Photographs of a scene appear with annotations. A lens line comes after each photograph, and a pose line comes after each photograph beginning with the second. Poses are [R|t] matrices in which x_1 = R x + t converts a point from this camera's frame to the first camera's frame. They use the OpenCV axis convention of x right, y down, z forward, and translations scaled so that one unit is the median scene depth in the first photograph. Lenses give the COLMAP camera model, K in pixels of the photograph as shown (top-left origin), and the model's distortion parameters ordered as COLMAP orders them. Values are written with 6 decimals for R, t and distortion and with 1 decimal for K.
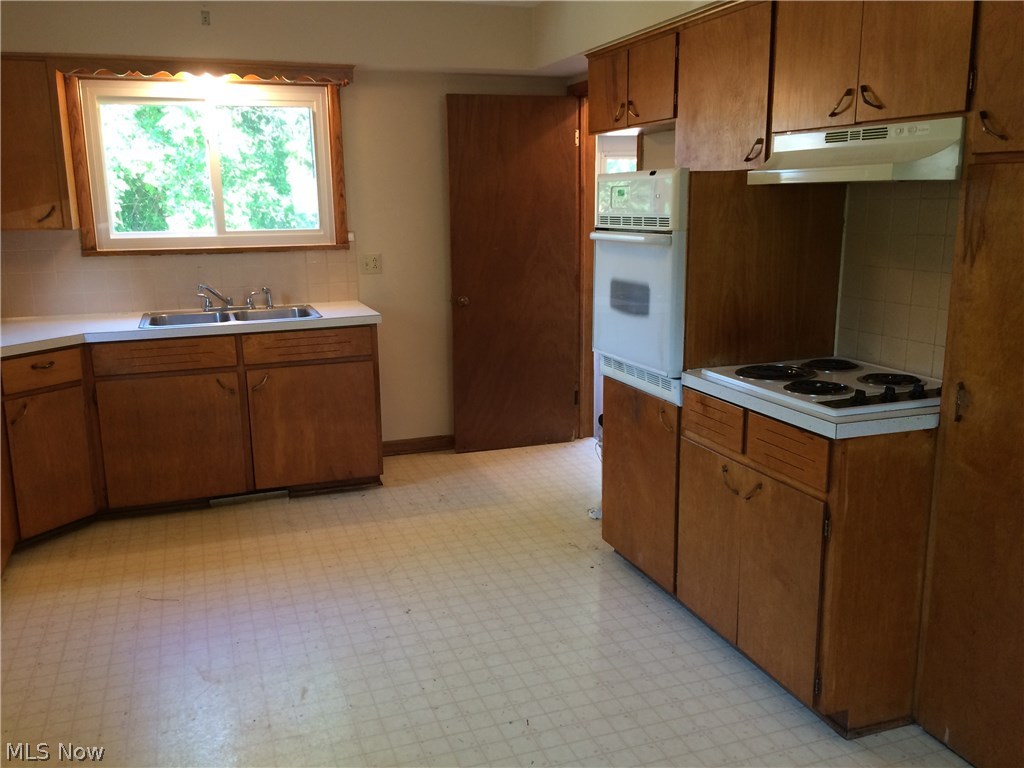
lens RADIAL K [[889.8, 0, 512.0], [0, 889.8, 384.0], [0, 0, 1]] dist [0.058856, -0.079277]
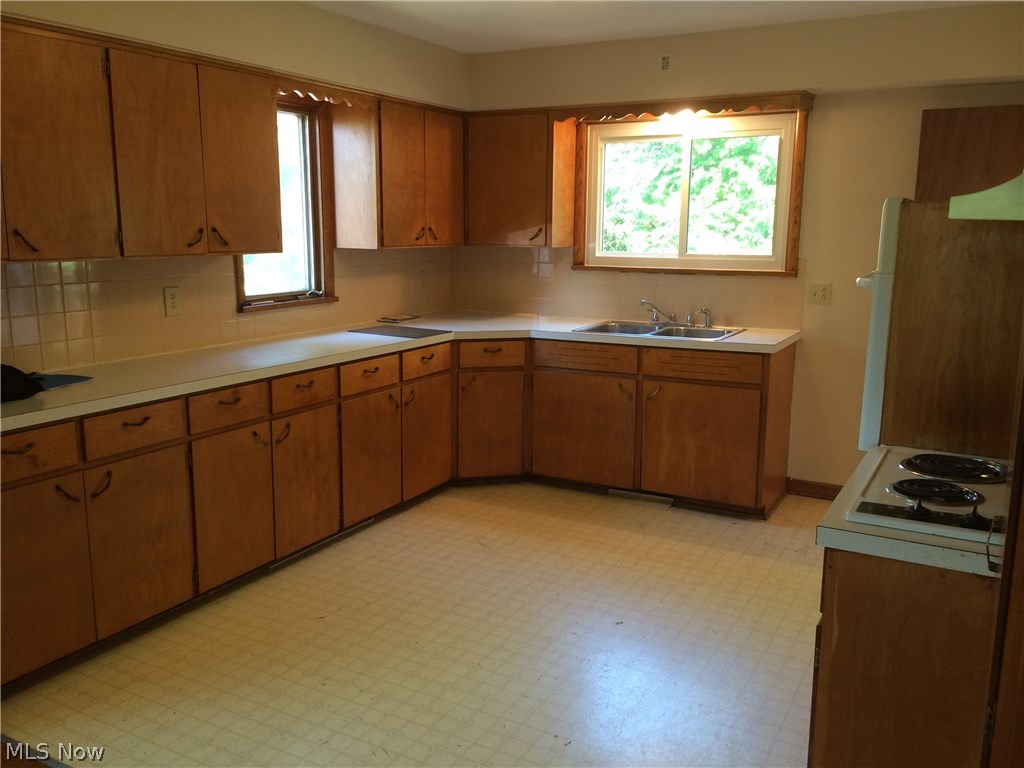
lens RADIAL K [[889.8, 0, 512.0], [0, 889.8, 384.0], [0, 0, 1]] dist [0.058856, -0.079277]
pose [[0.655847, 0.152216, -0.739388, 0.424923], [-0.169501, 0.984144, 0.052254, -0.041631], [0.735618, 0.091057, 0.671248, 0.152060]]
